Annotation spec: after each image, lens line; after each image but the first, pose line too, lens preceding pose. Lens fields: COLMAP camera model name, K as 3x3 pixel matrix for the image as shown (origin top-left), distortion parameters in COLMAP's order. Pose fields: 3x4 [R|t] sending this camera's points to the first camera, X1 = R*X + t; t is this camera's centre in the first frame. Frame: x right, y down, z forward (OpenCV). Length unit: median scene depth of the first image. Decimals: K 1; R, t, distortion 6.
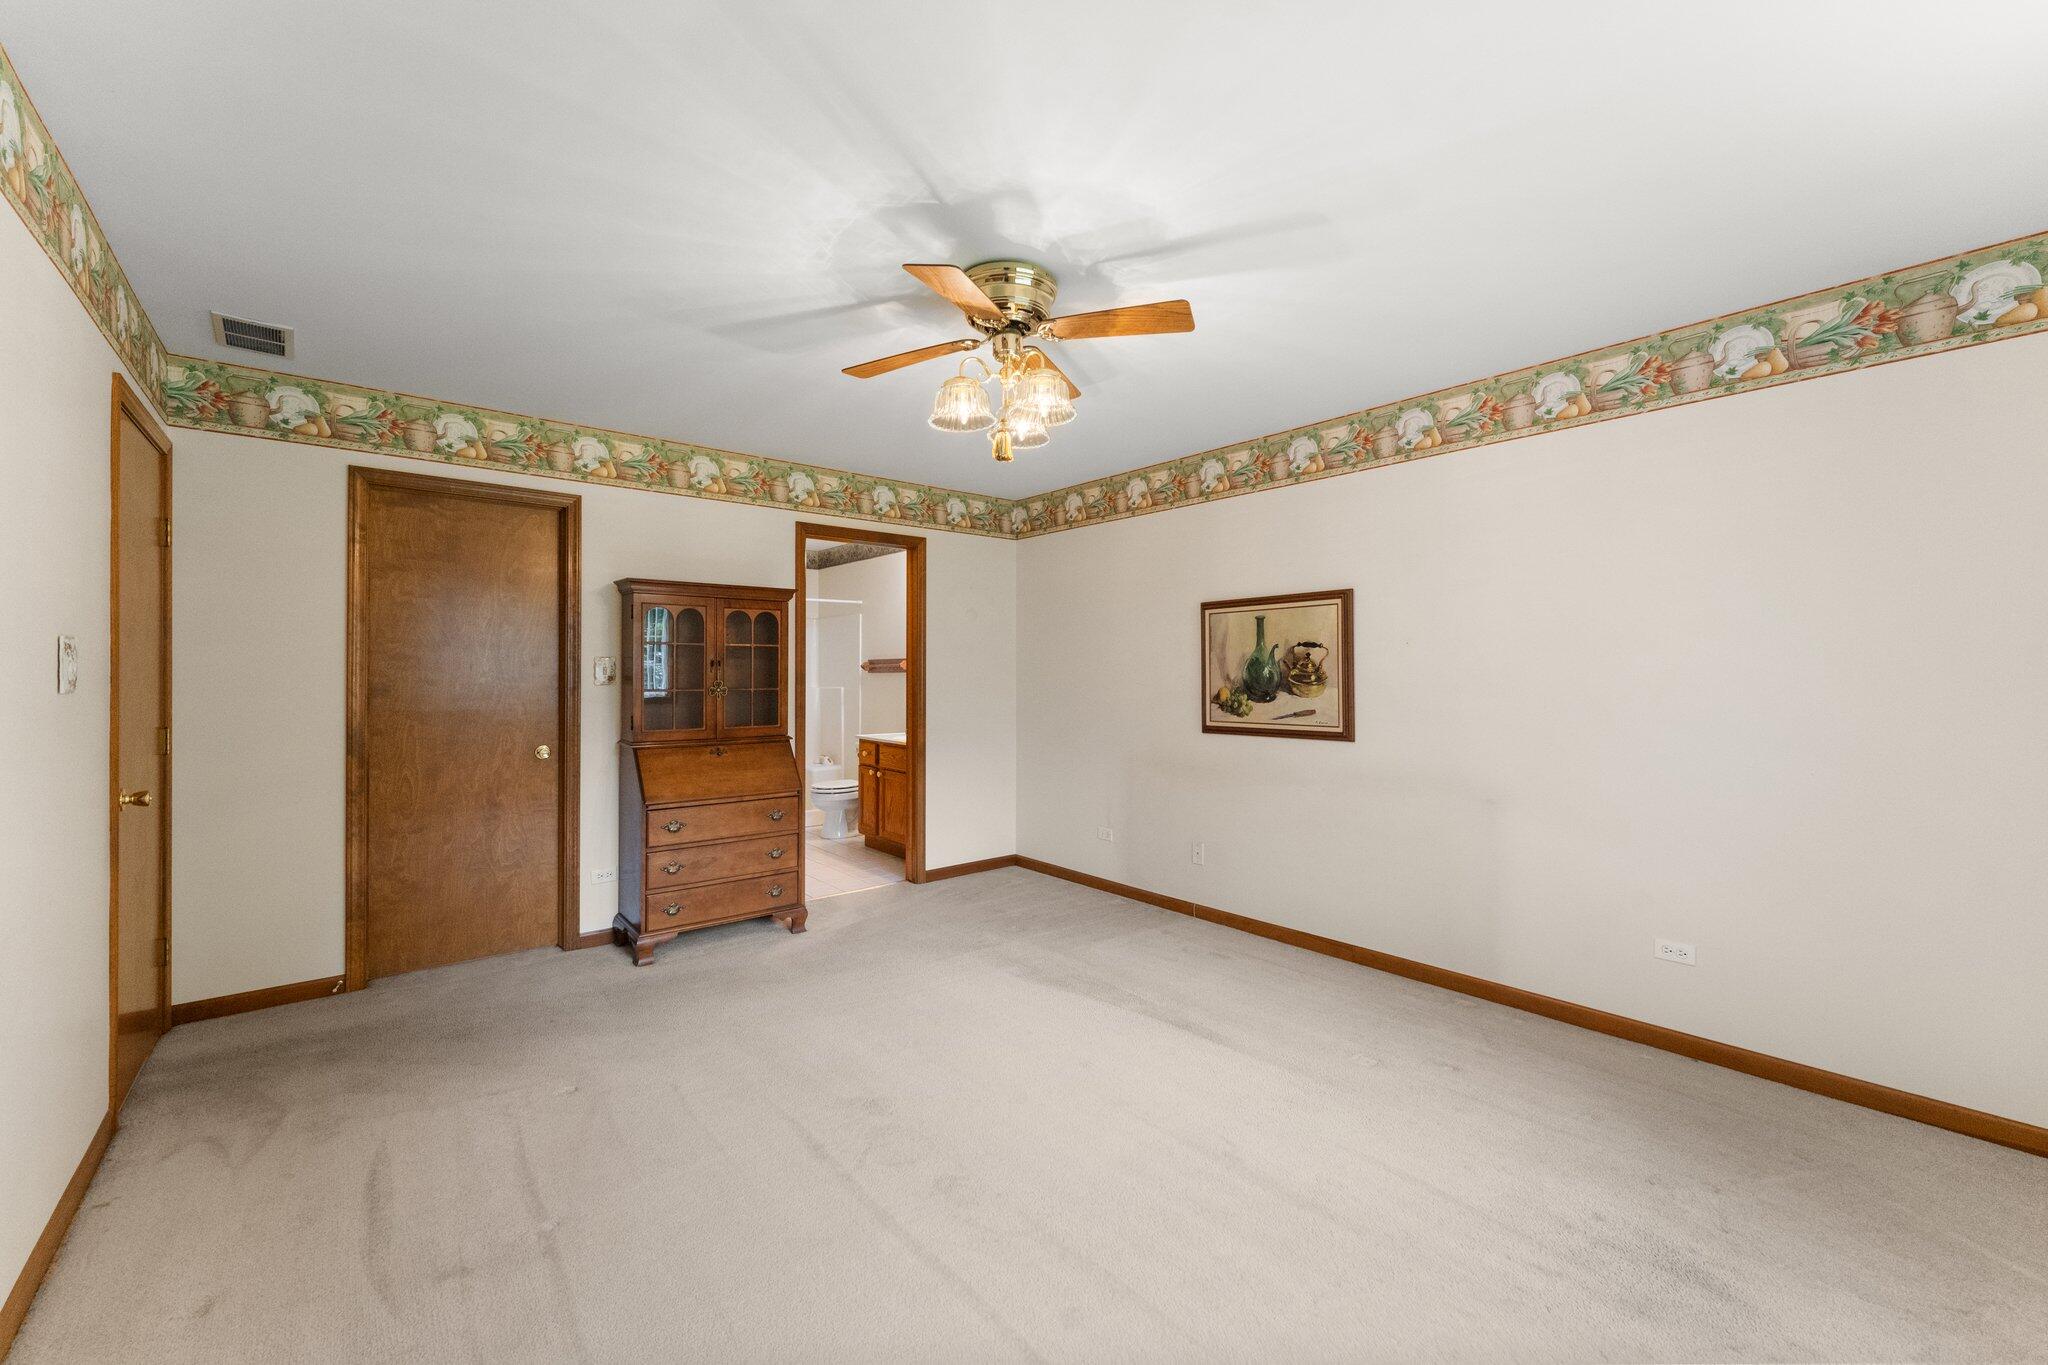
lens RADIAL K [[820.3, 0, 1026.9], [0, 820.3, 665.3], [0, 0, 1]] dist [-0.000037, -0.000110]
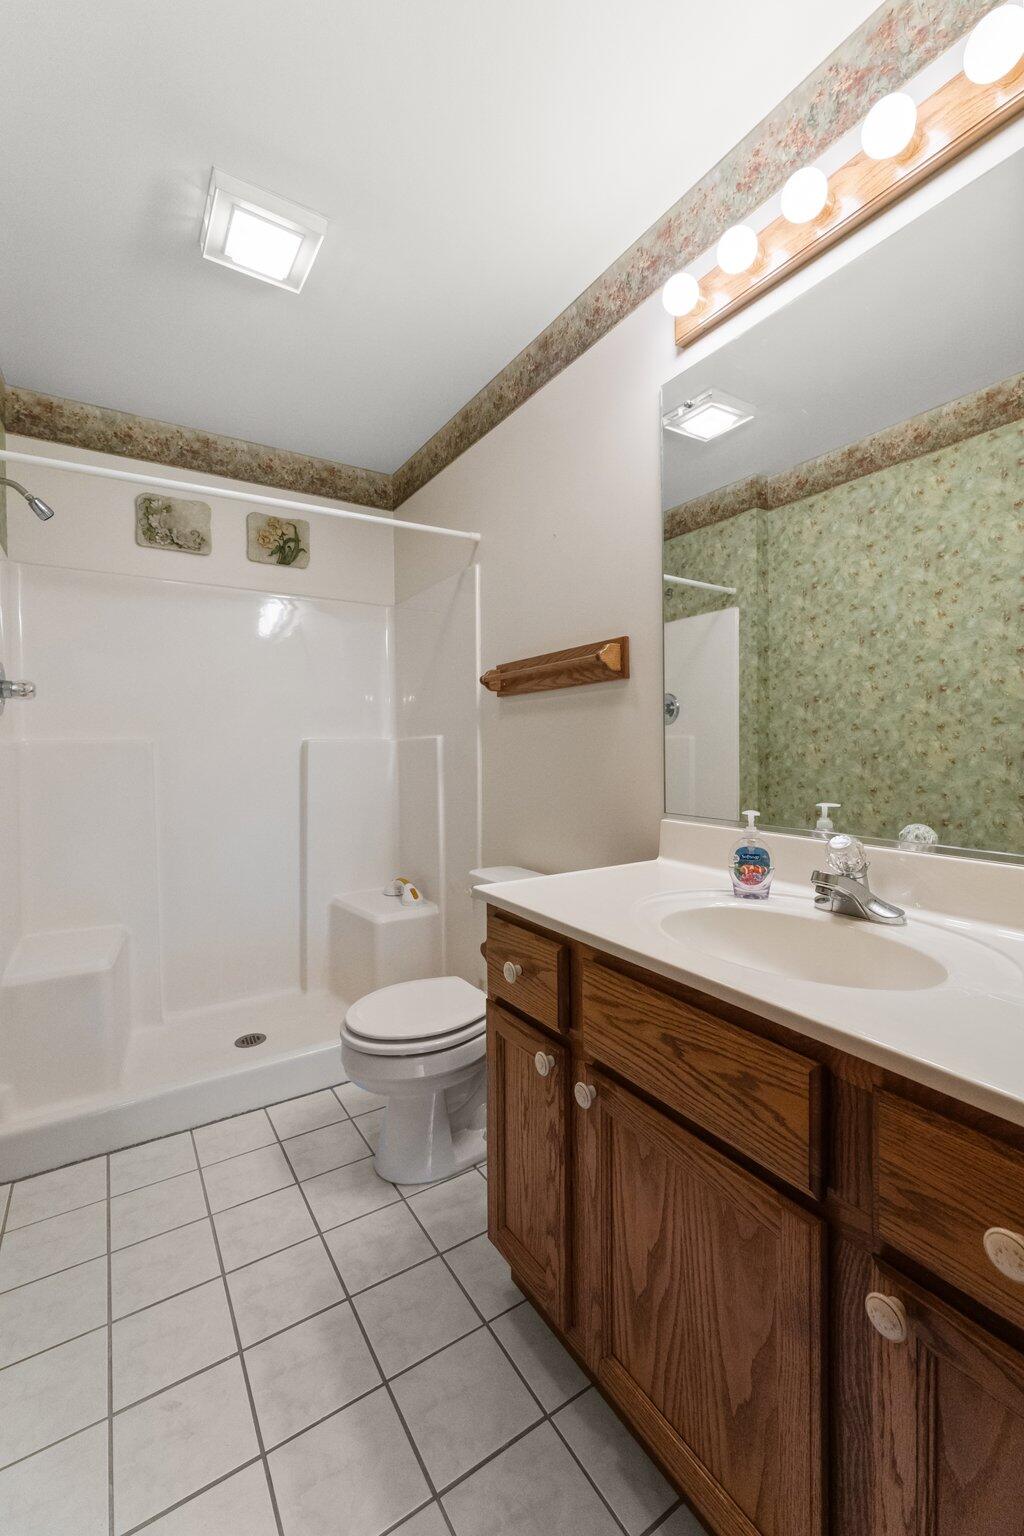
lens RADIAL K [[615.2, 0, 512.8], [0, 615.2, 757.0], [0, 0, 1]] dist [-0.000037, -0.000110]
pose [[0.992073, -0.003959, -0.125602, -0.175585], [0.006412, 0.999796, 0.019131, 0.040334], [0.125501, -0.019785, 0.991896, 0.827158]]
